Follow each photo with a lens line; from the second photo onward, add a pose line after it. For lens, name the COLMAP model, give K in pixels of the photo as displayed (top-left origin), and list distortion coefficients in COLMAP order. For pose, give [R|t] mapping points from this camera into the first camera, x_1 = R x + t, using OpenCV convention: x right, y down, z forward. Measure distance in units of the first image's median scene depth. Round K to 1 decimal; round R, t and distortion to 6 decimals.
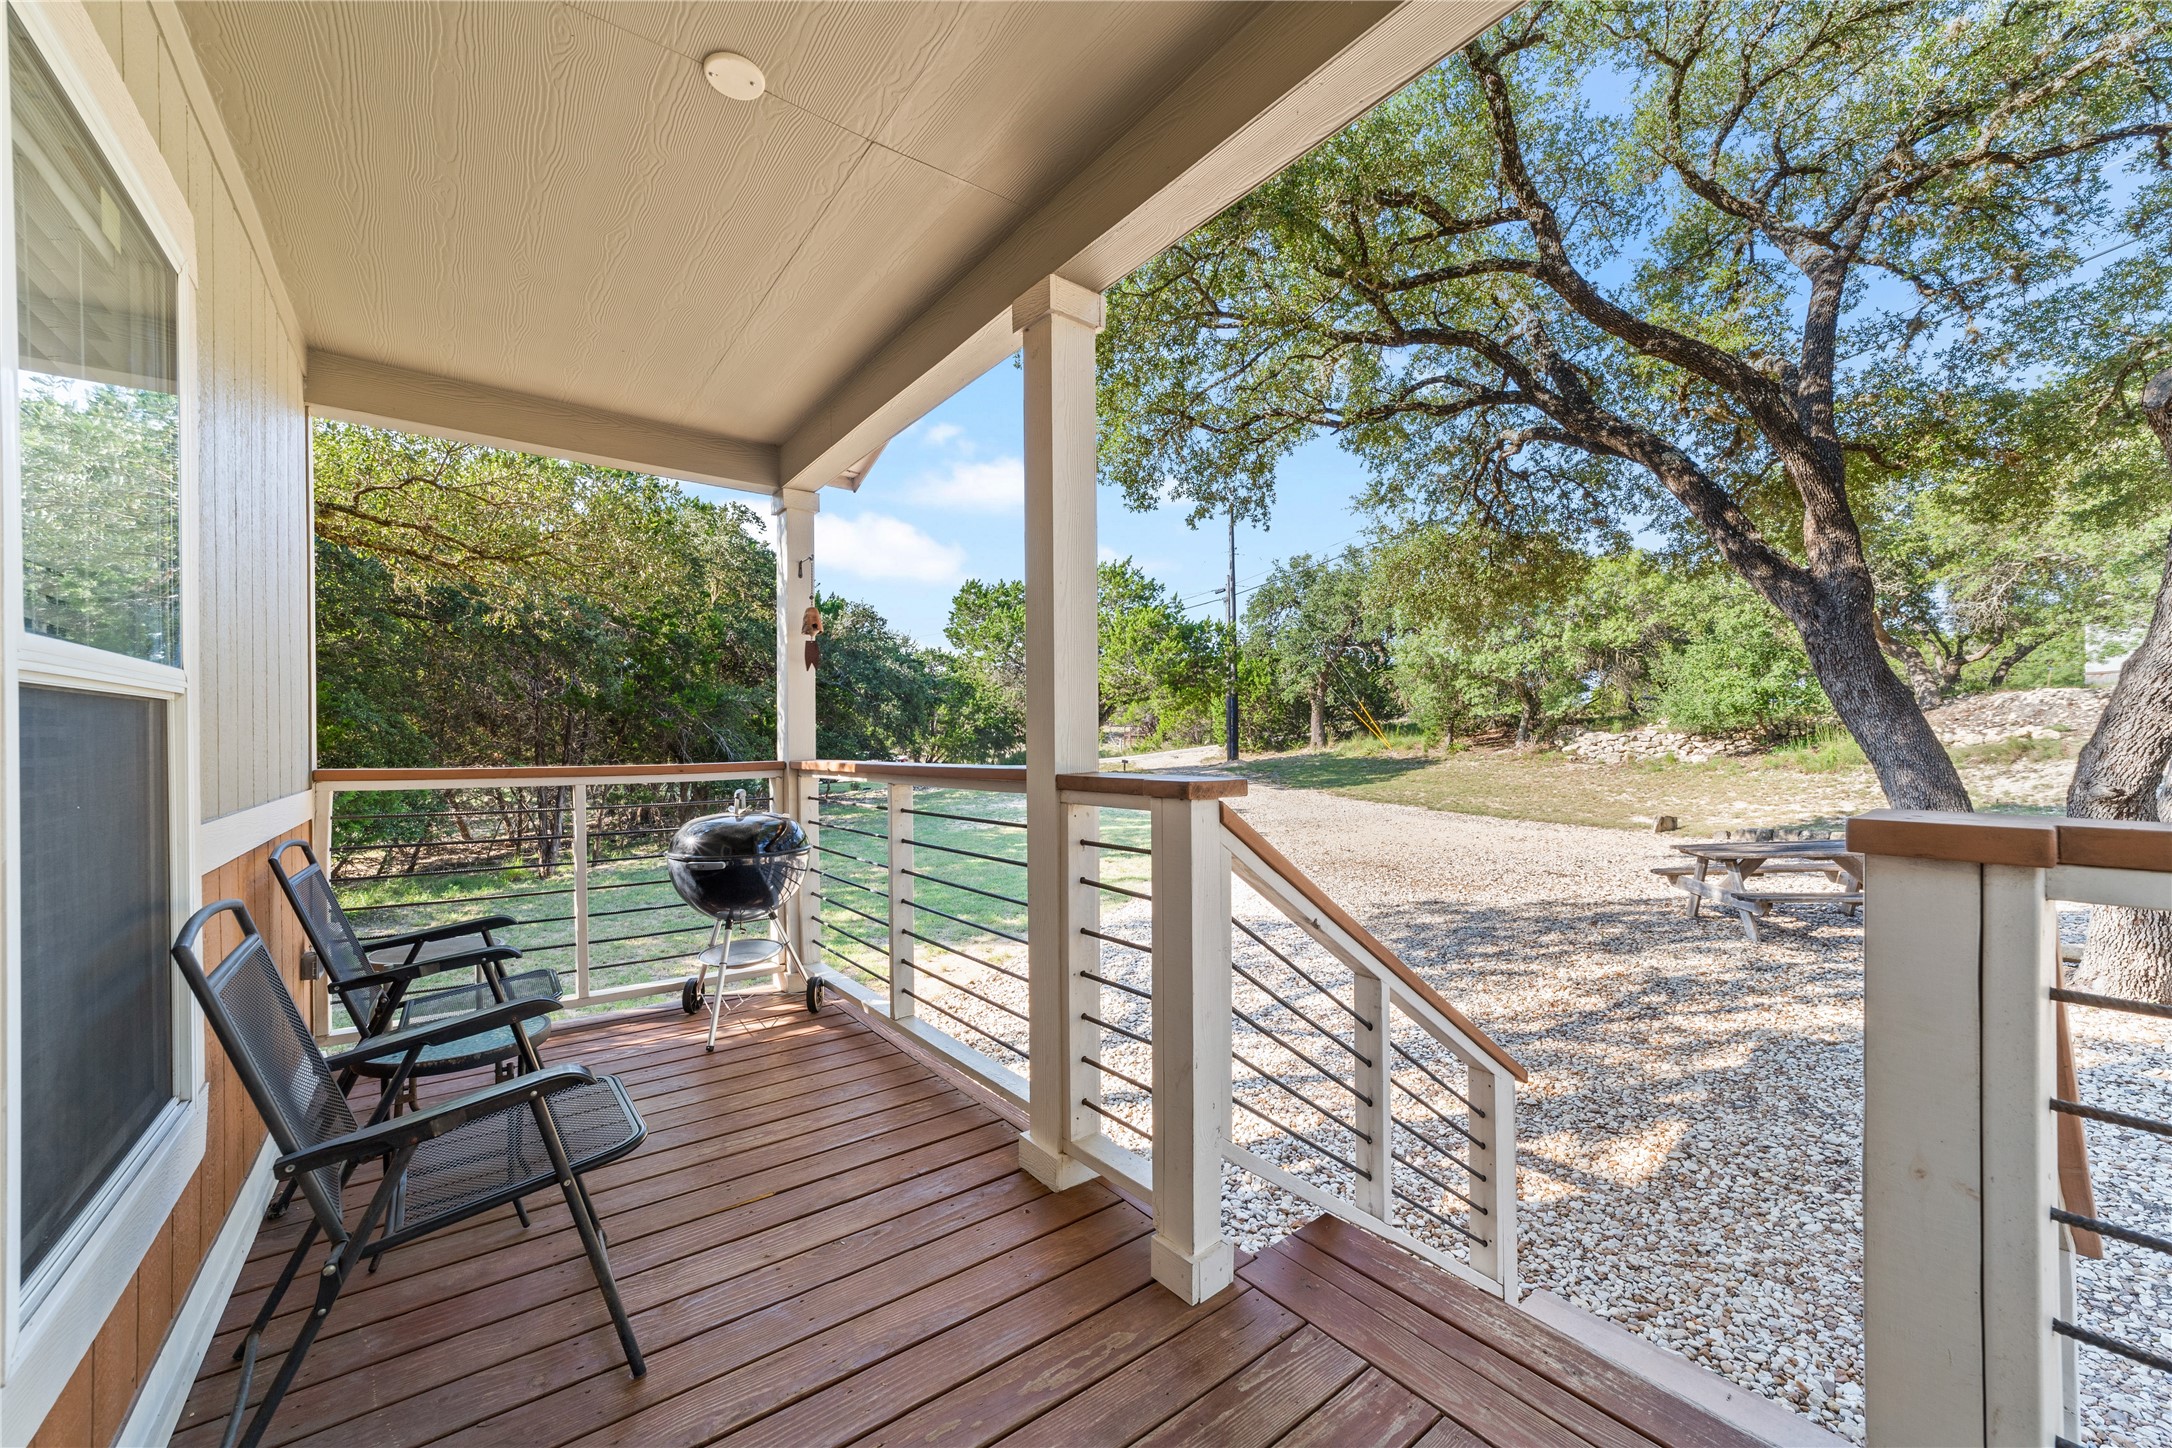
lens RADIAL K [[832.3, 0, 1080.4], [0, 832.3, 728.9], [0, 0, 1]] dist [0.017951, 0.000106]
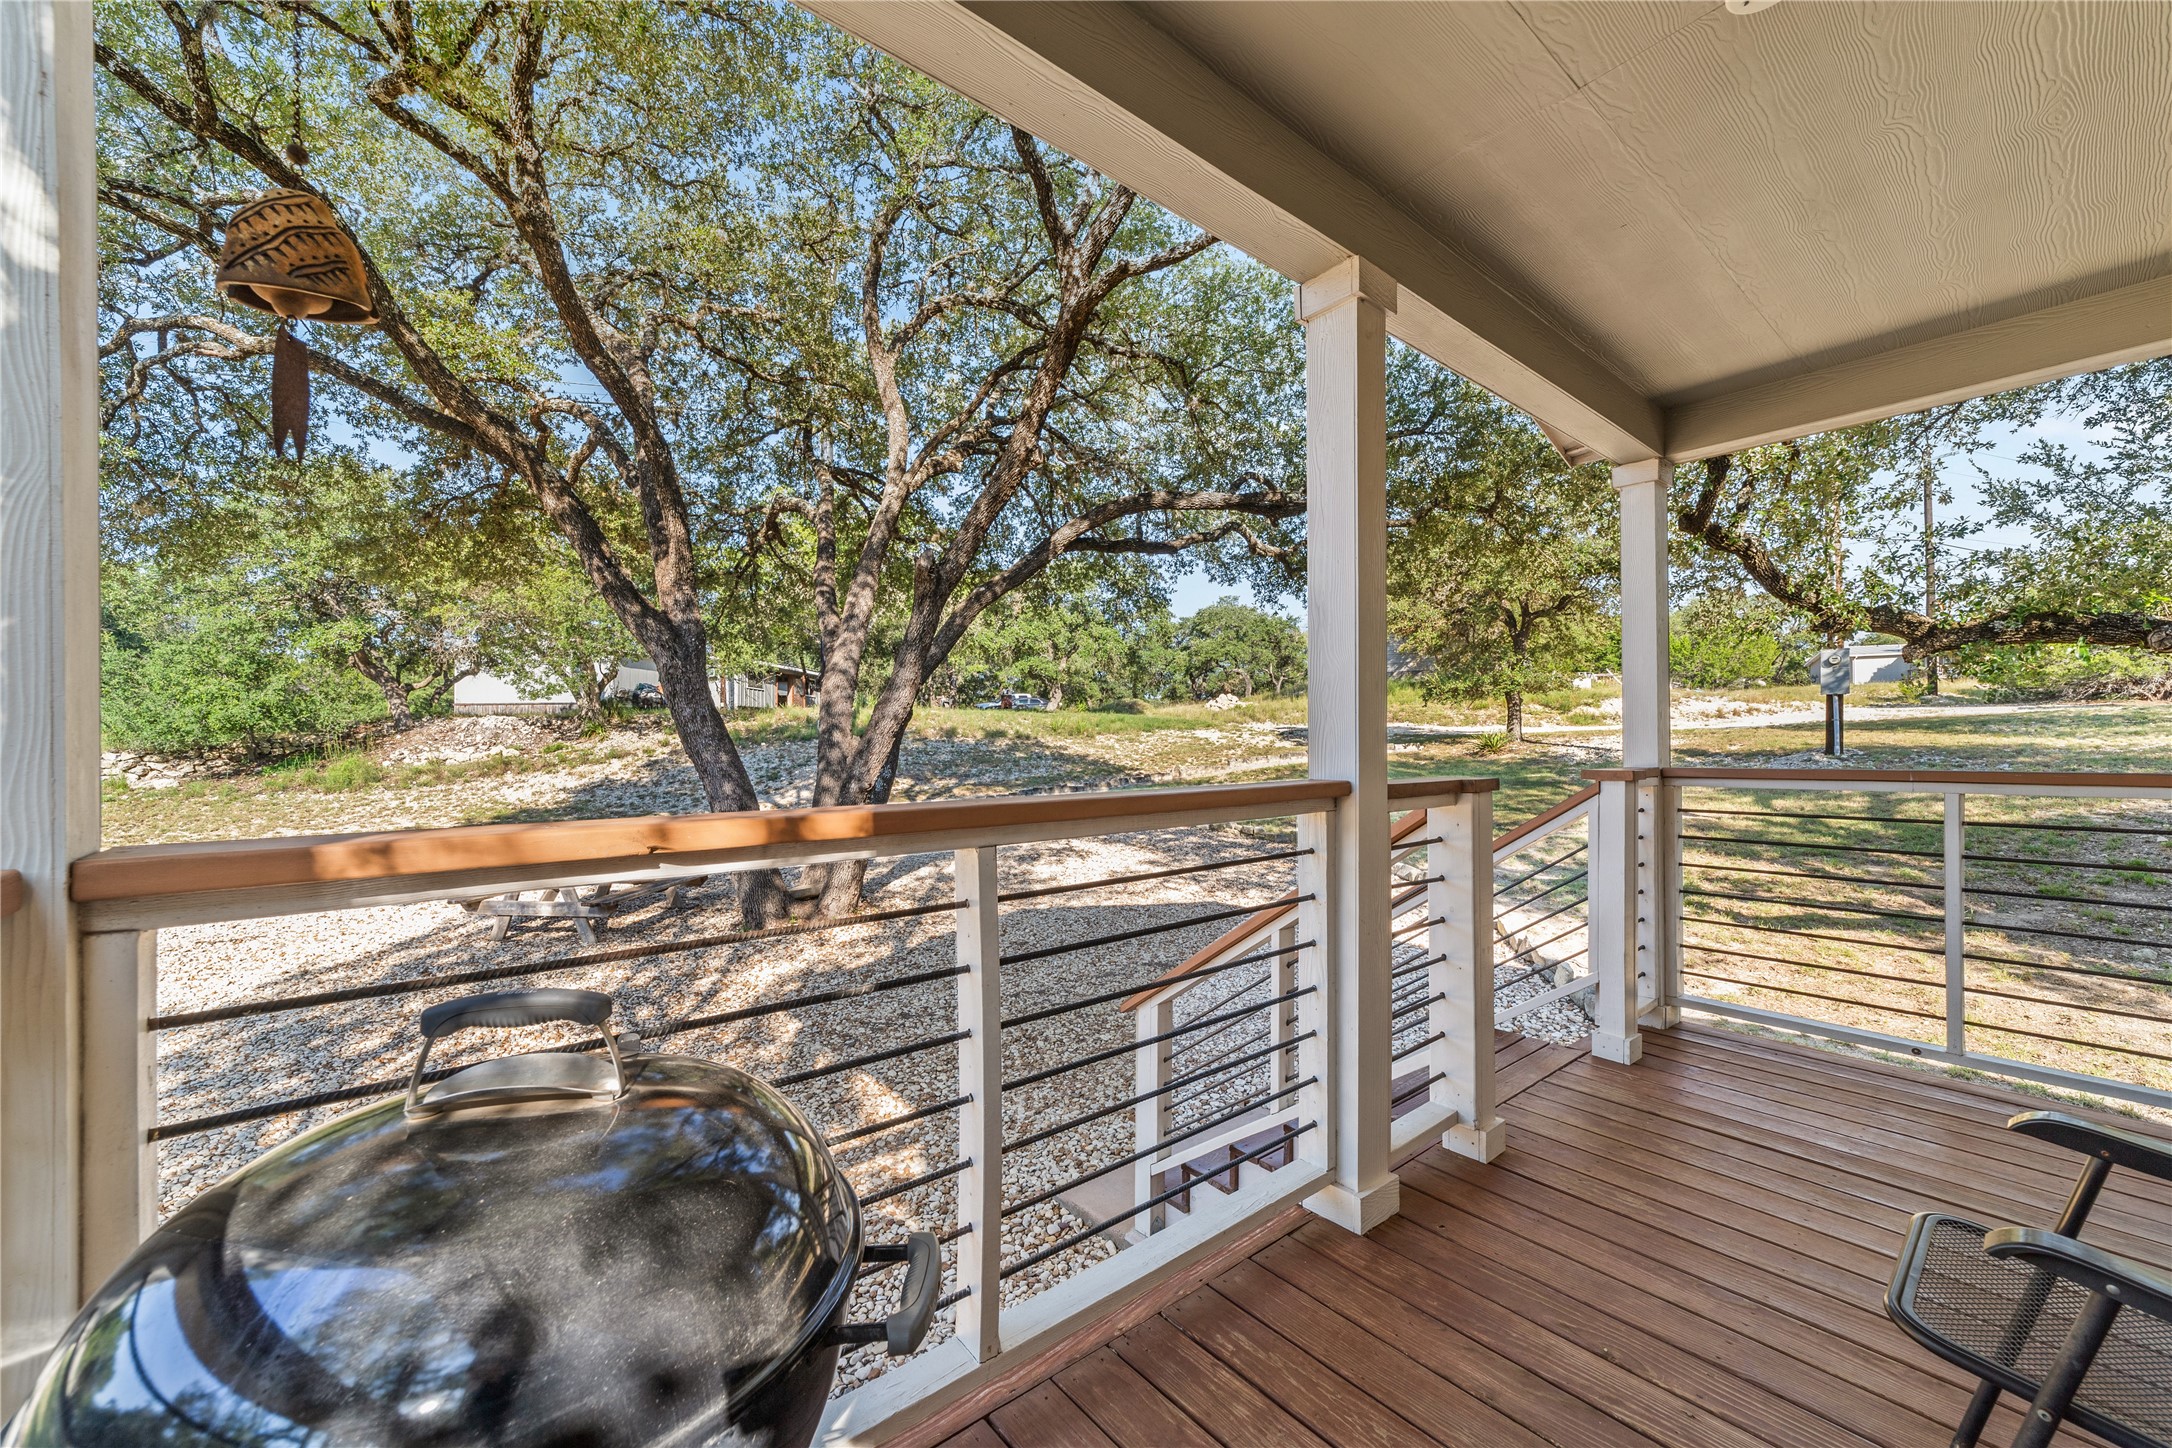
lens RADIAL K [[832.3, 0, 1080.4], [0, 832.3, 728.9], [0, 0, 1]] dist [0.017951, 0.000106]
pose [[-0.035339, 0.026879, 0.999014, -0.128383], [-0.004443, 0.999624, -0.027053, 0.001251], [-0.999365, -0.005394, -0.035207, 0.180155]]
